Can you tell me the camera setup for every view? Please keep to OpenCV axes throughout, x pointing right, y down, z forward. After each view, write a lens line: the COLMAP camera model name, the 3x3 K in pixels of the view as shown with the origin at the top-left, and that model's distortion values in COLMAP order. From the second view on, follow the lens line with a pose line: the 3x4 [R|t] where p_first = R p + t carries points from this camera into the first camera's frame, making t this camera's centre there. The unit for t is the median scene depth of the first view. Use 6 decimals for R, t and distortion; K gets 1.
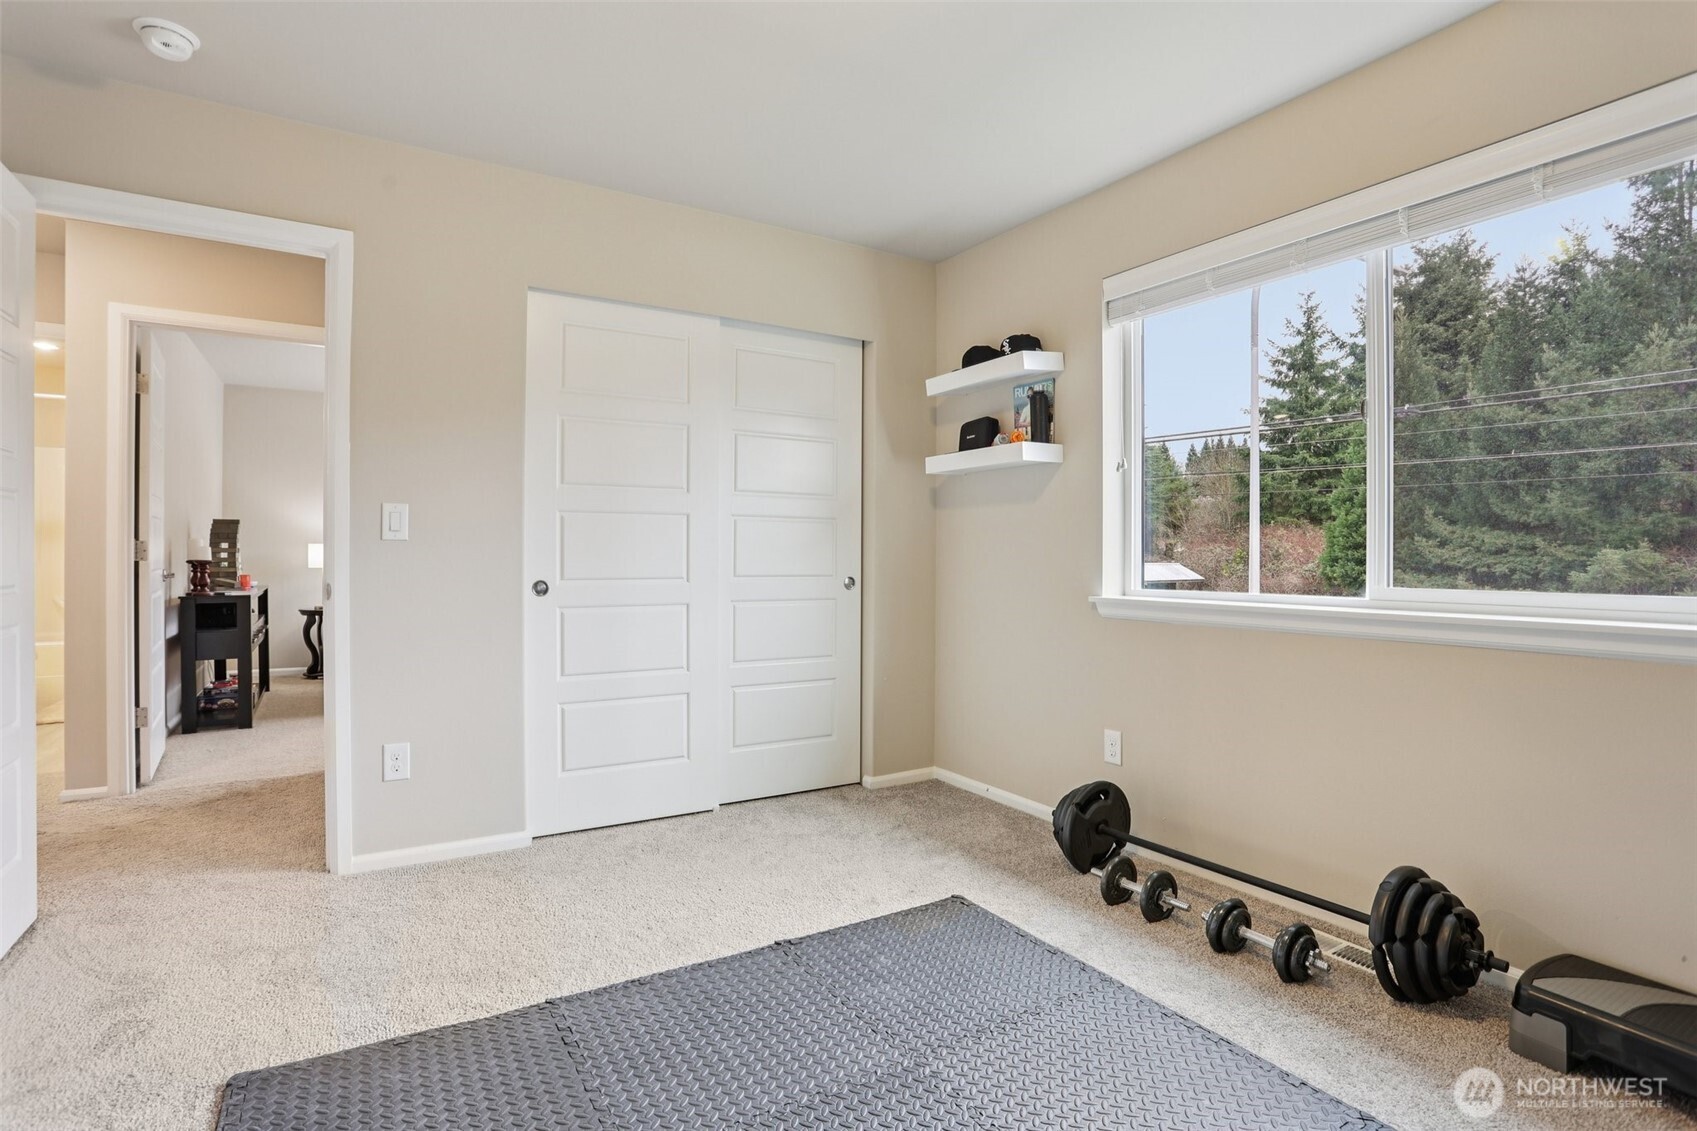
lens RADIAL K [[827.4, 0, 839.9], [0, 827.4, 556.3], [0, 0, 1]] dist [-0.068701, 0.028513]
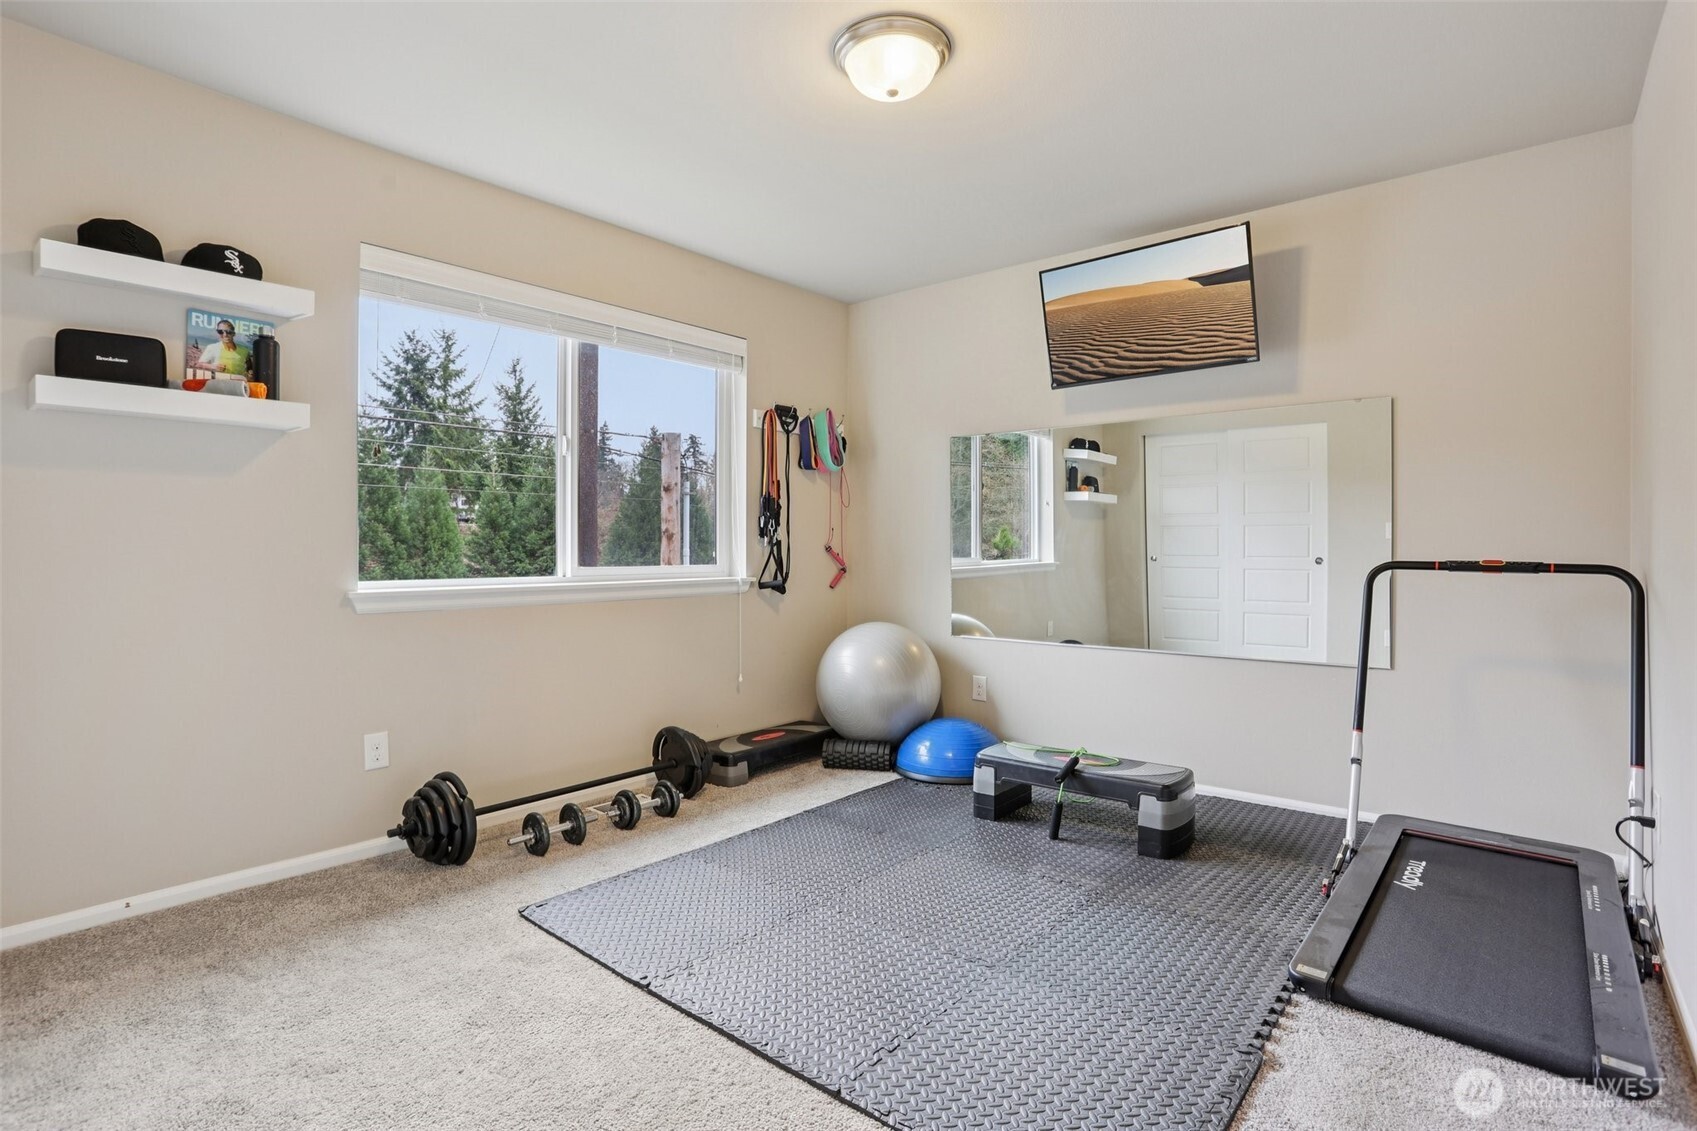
lens RADIAL K [[827.4, 0, 839.9], [0, 827.4, 556.3], [0, 0, 1]] dist [-0.068701, 0.028513]
pose [[-0.313706, -0.012994, 0.949431, -0.743889], [-0.000957, 0.999910, 0.013369, -0.003010], [-0.949520, 0.003285, -0.313690, 0.823490]]
